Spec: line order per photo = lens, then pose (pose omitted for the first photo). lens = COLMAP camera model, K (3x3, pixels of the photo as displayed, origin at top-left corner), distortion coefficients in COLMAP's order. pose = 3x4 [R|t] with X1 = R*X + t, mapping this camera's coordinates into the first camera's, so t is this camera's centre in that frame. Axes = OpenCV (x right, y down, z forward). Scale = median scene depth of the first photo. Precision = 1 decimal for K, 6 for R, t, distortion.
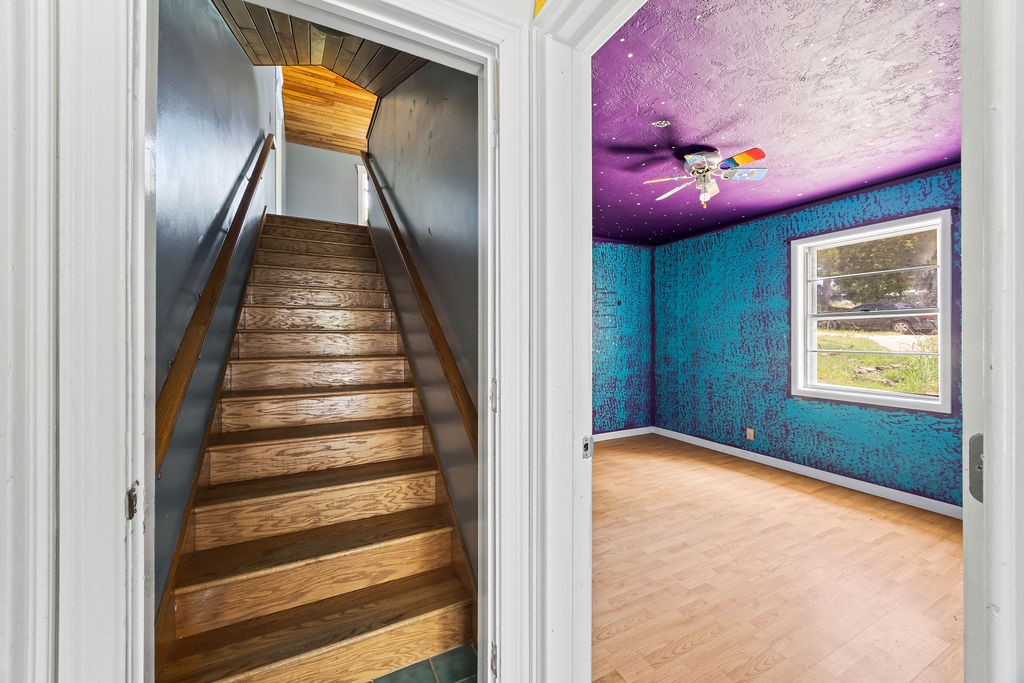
lens RADIAL K [[390.4, 0, 508.7], [0, 390.4, 337.5], [0, 0, 1]] dist [-0.002185, -0.000274]
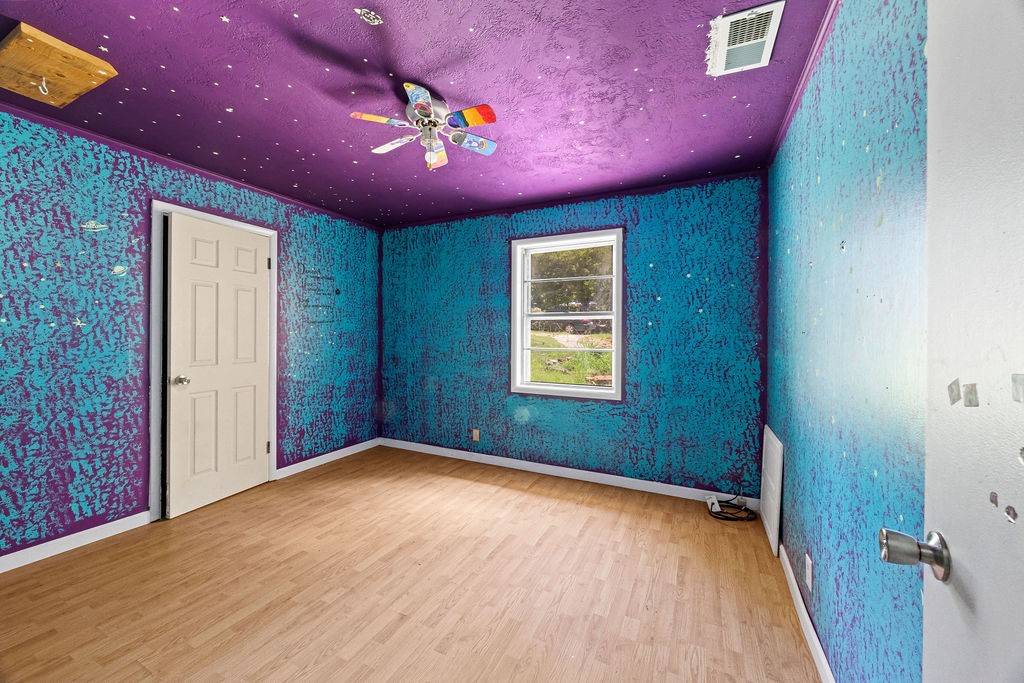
lens RADIAL K [[390.4, 0, 508.7], [0, 390.4, 337.5], [0, 0, 1]] dist [-0.002185, -0.000274]
pose [[0.800343, 0.002345, 0.599537, 0.109148], [-0.006107, 0.999972, 0.004242, 0.000056], [-0.599511, -0.007056, 0.800335, 0.189074]]
